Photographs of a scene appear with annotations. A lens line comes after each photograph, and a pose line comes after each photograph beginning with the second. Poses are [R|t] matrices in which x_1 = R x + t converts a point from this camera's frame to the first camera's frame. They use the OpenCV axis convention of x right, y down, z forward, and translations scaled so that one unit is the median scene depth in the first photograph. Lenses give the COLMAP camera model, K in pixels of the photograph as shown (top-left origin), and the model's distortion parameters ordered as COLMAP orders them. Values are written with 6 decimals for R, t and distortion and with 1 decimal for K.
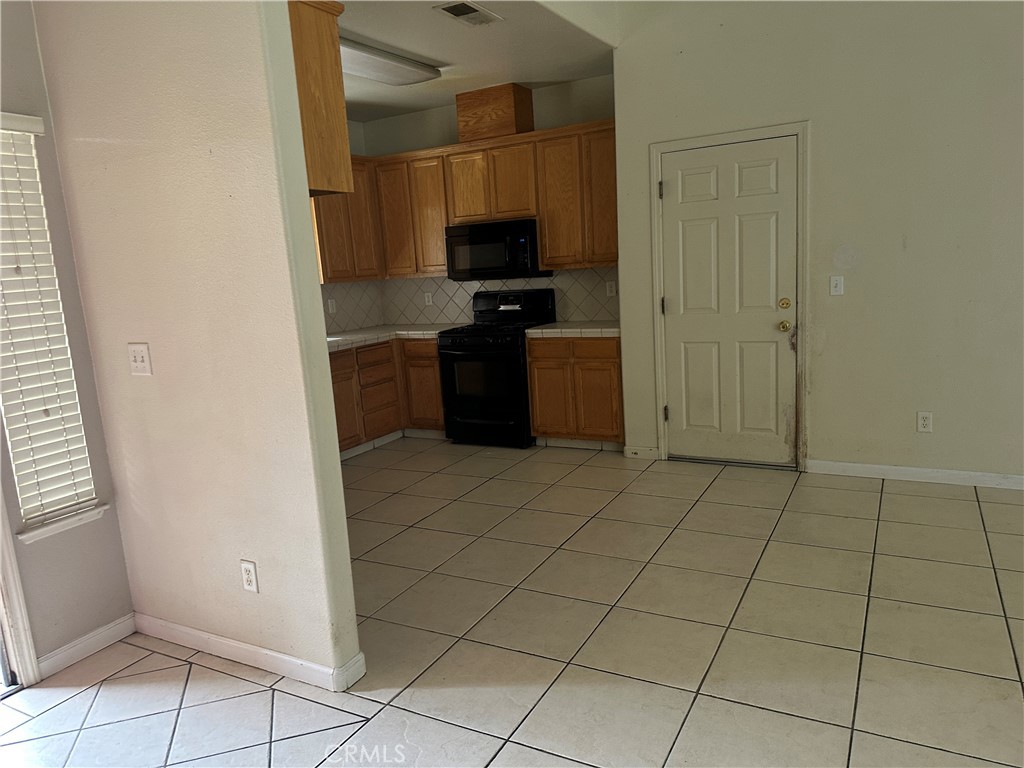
lens RADIAL K [[722.3, 0, 504.1], [0, 722.3, 390.4], [0, 0, 1]] dist [0.086664, -0.119753]
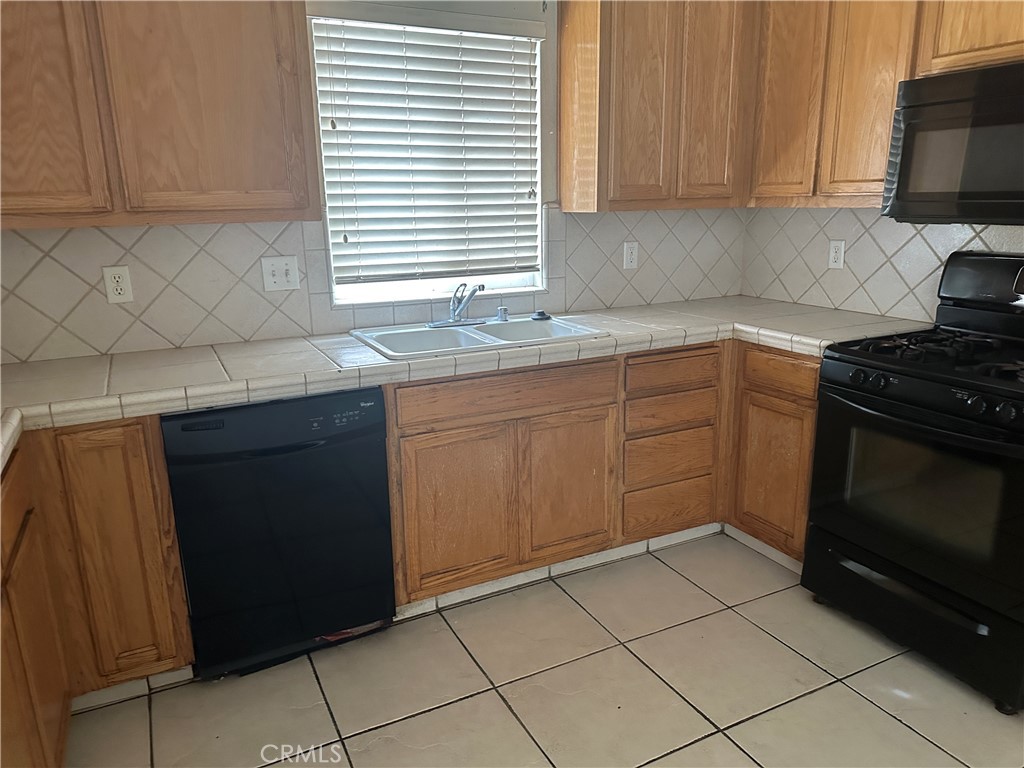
lens RADIAL K [[722.3, 0, 516.2], [0, 722.3, 390.5], [0, 0, 1]] dist [0.086664, -0.119753]
pose [[0.832143, 0.192833, -0.519955, -0.016762], [-0.138034, 0.980111, 0.142577, -0.093518], [0.537108, -0.046873, 0.842210, 0.572038]]
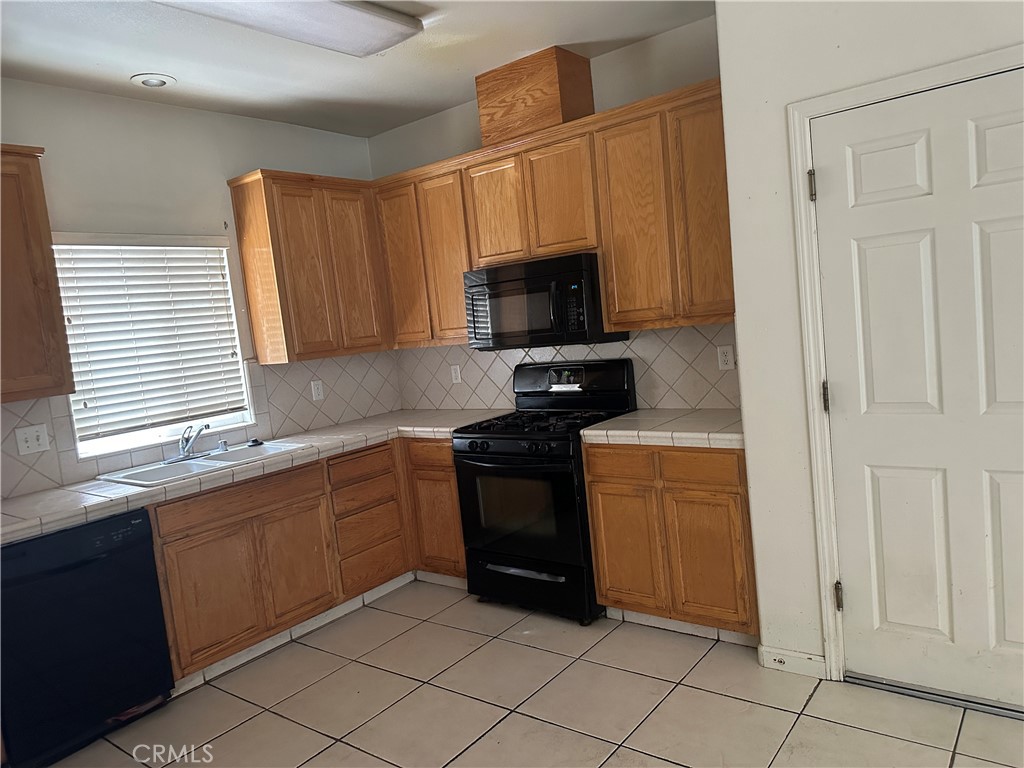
lens RADIAL K [[722.3, 0, 508.1], [0, 722.3, 383.3], [0, 0, 1]] dist [0.086664, -0.119753]
pose [[0.988009, -0.021493, -0.152893, 0.061098], [0.010341, 0.997252, -0.073362, -0.077191], [0.154049, 0.070901, 0.985516, 0.372554]]
